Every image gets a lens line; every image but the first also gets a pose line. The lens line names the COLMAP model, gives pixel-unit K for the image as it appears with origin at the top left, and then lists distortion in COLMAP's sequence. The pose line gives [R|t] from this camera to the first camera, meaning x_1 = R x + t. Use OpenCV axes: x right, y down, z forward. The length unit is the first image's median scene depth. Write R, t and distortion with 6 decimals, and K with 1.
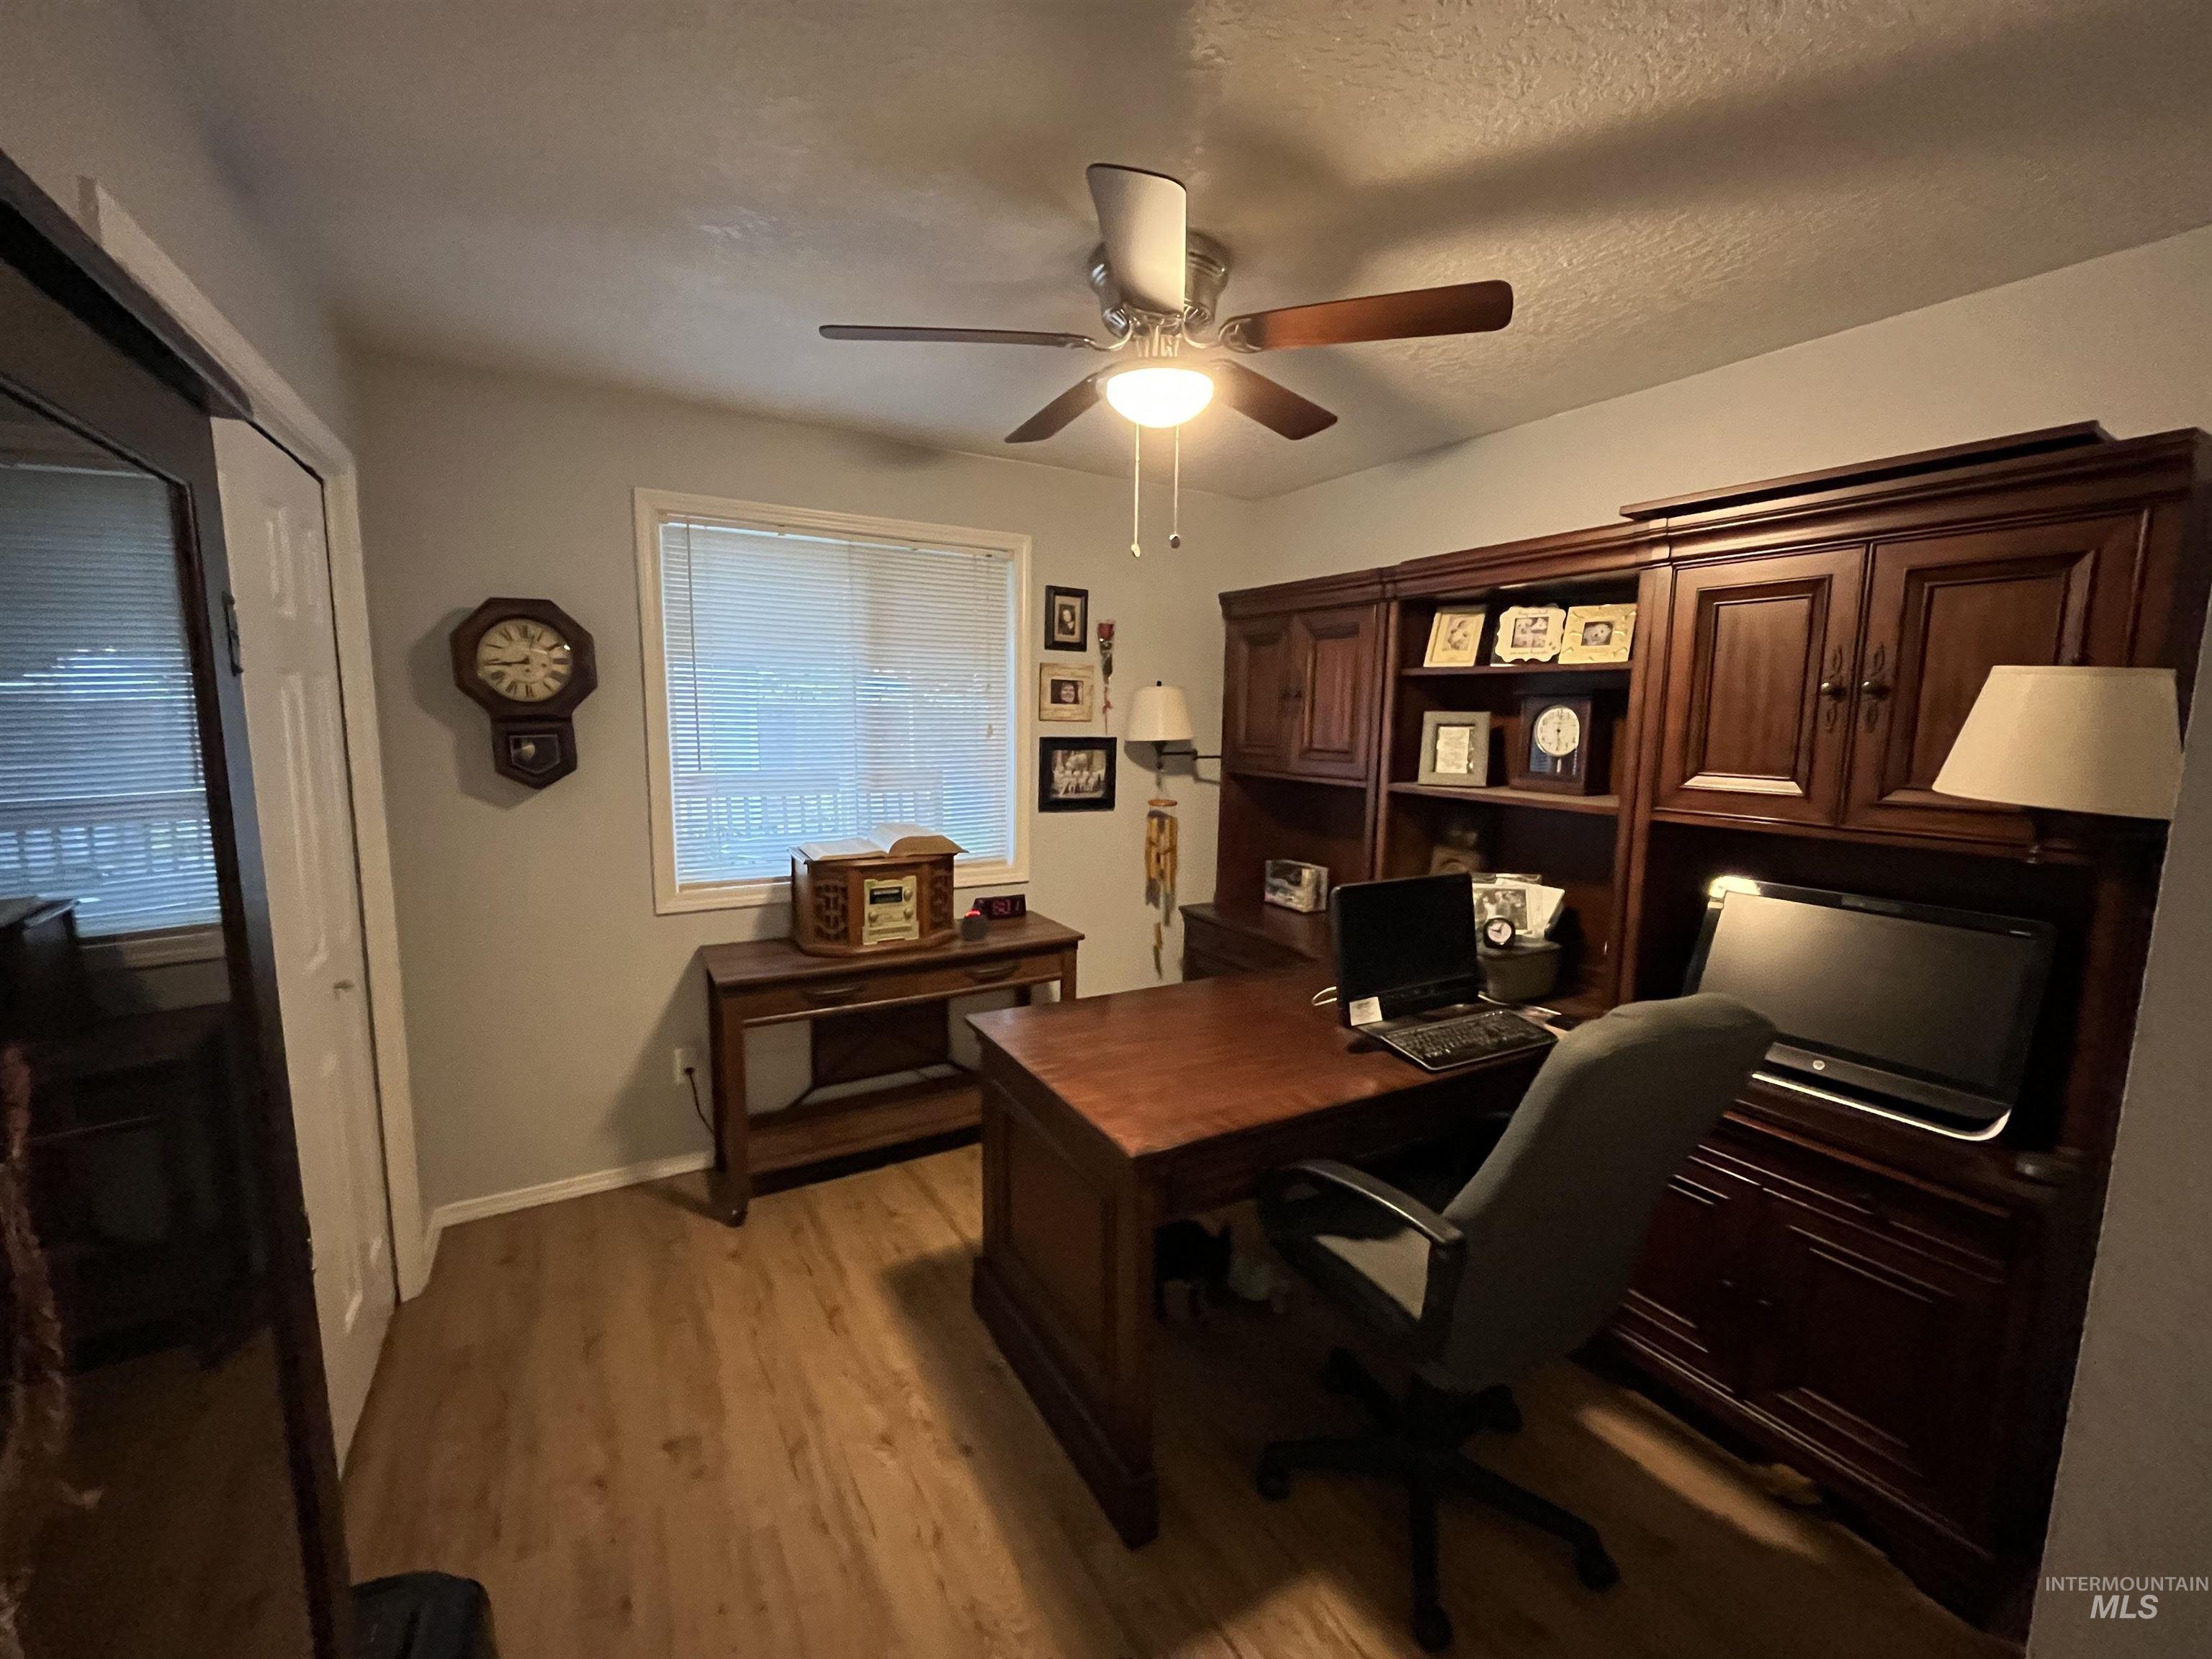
lens RADIAL K [[901.0, 0, 1103.5], [0, 901.0, 827.2], [0, 0, 1]] dist [-0.003688, 0.000426]
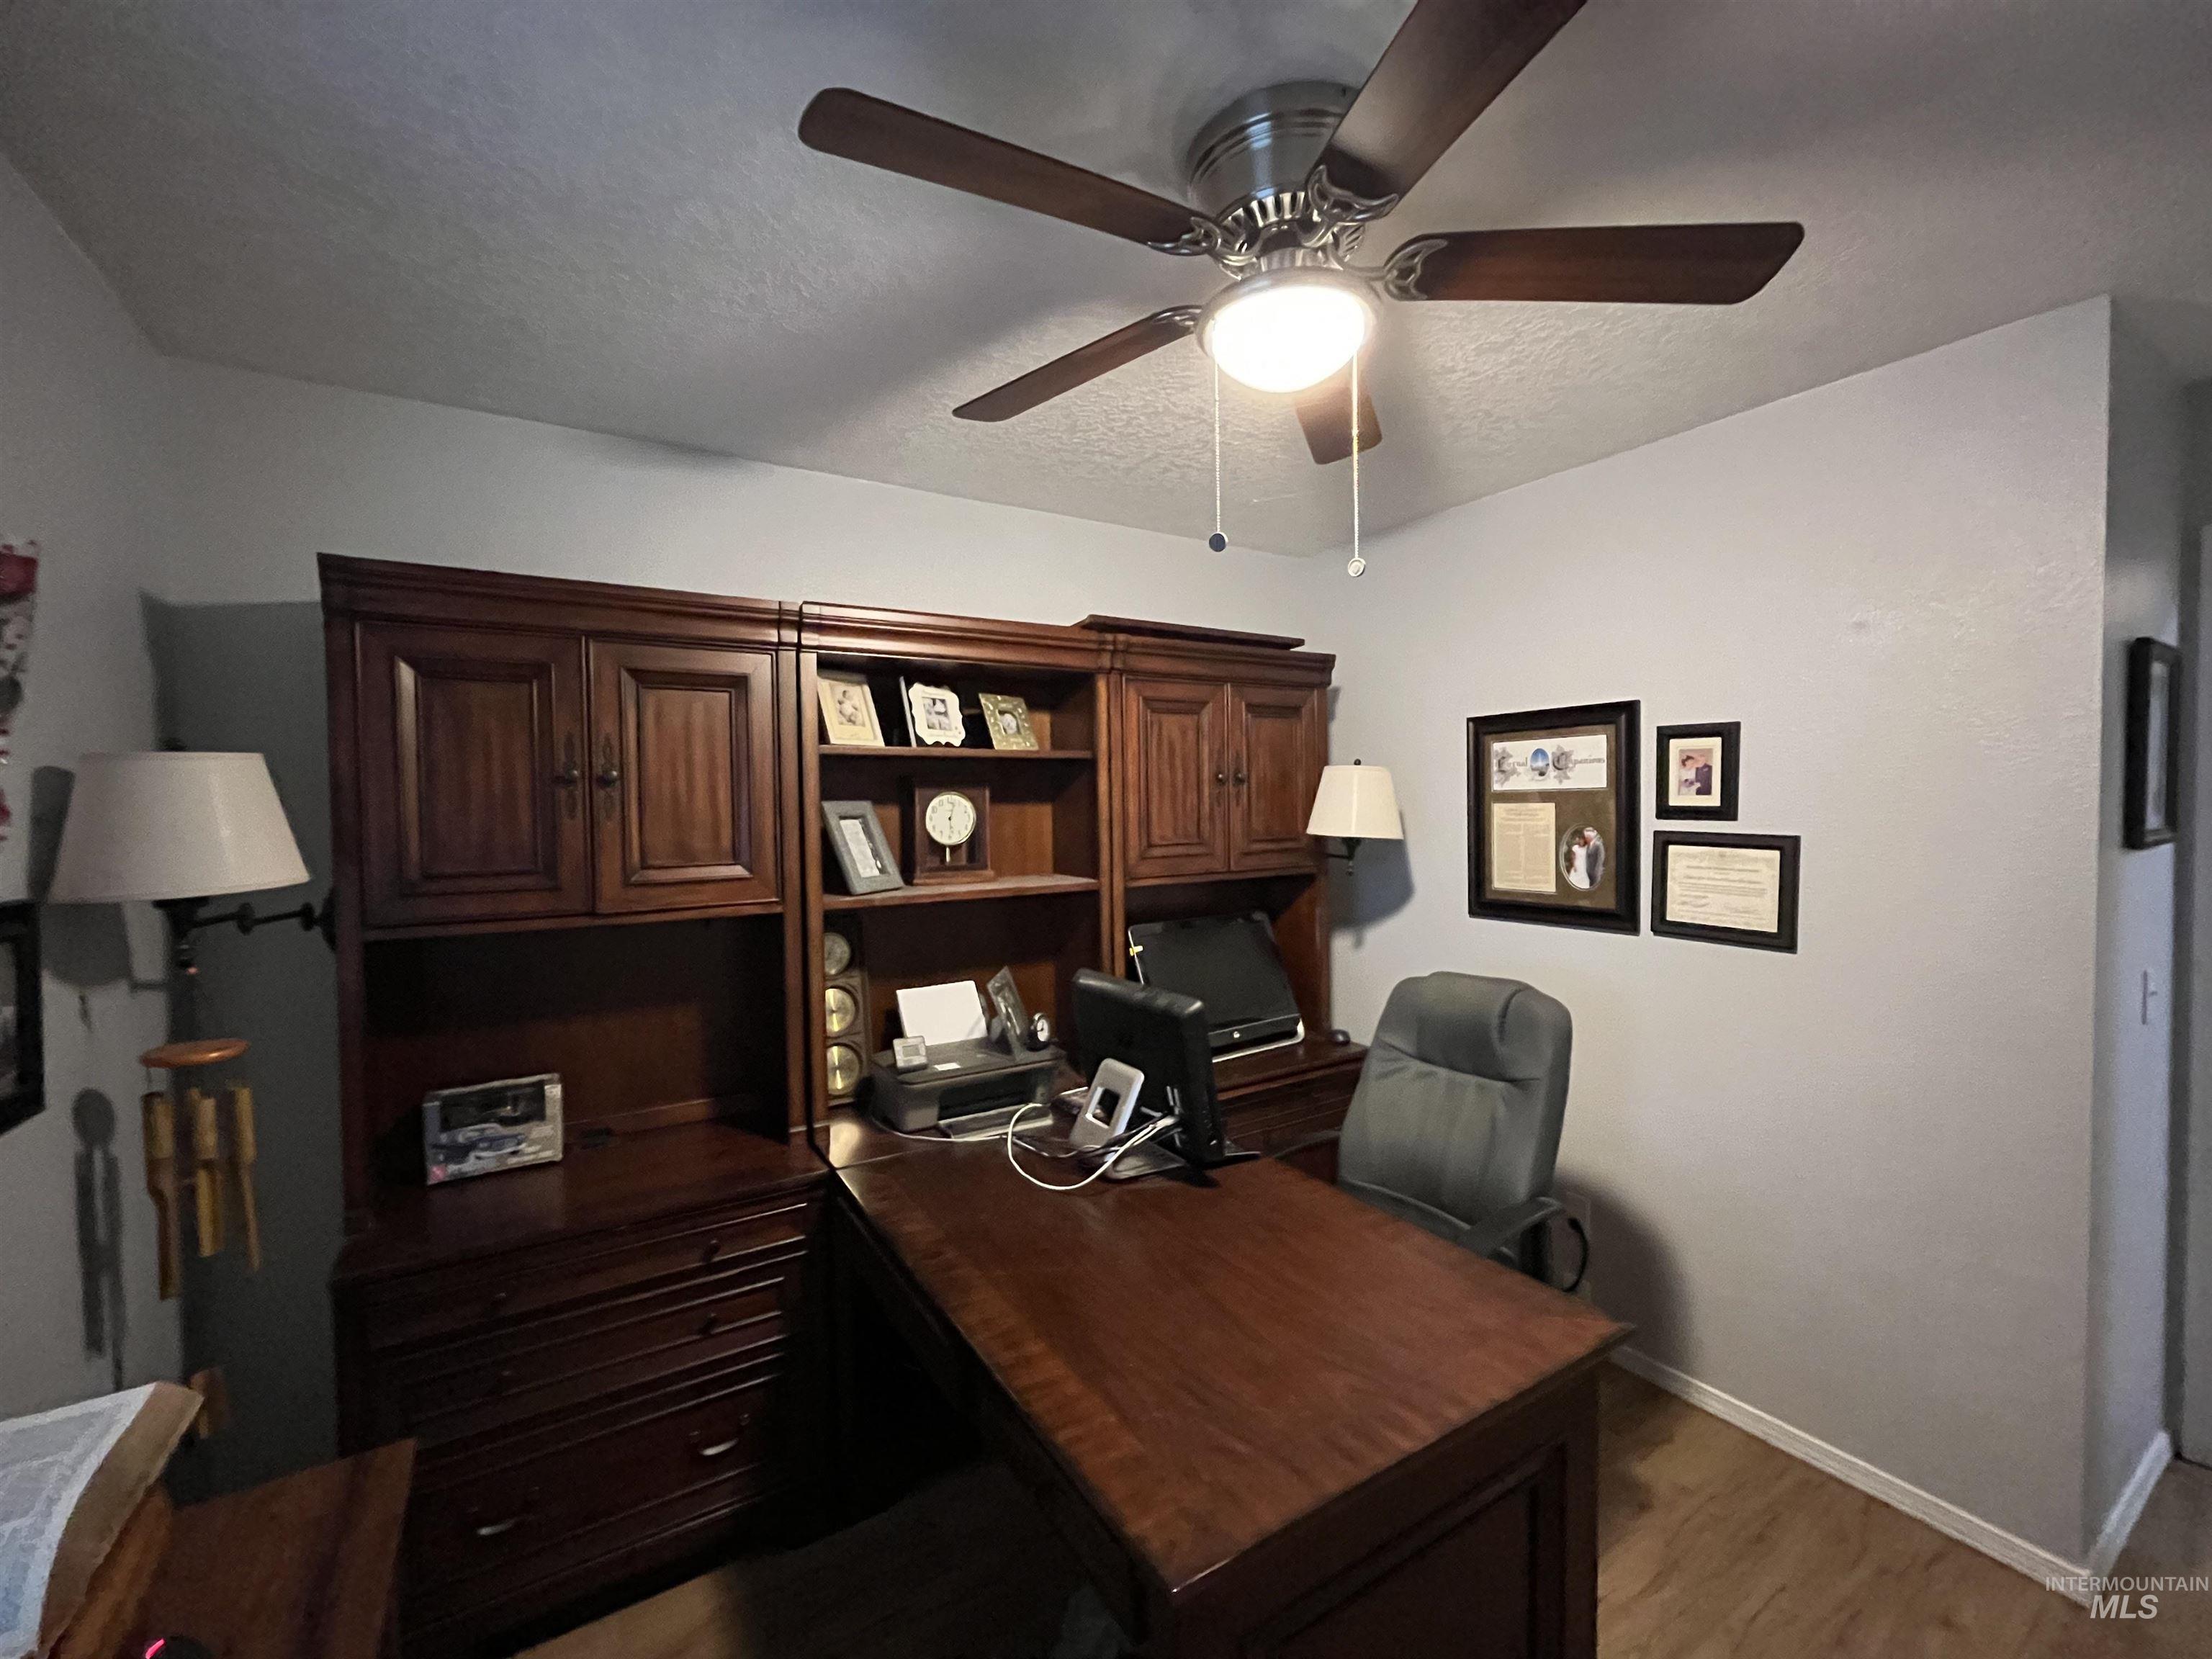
lens RADIAL K [[901.0, 0, 1104.3], [0, 901.0, 828.4], [0, 0, 1]] dist [-0.003688, 0.000426]
pose [[-0.030780, -0.042735, 0.998612, -0.458050], [0.145095, 0.988312, 0.046766, -0.117911], [-0.988939, 0.146333, -0.024220, 0.865525]]
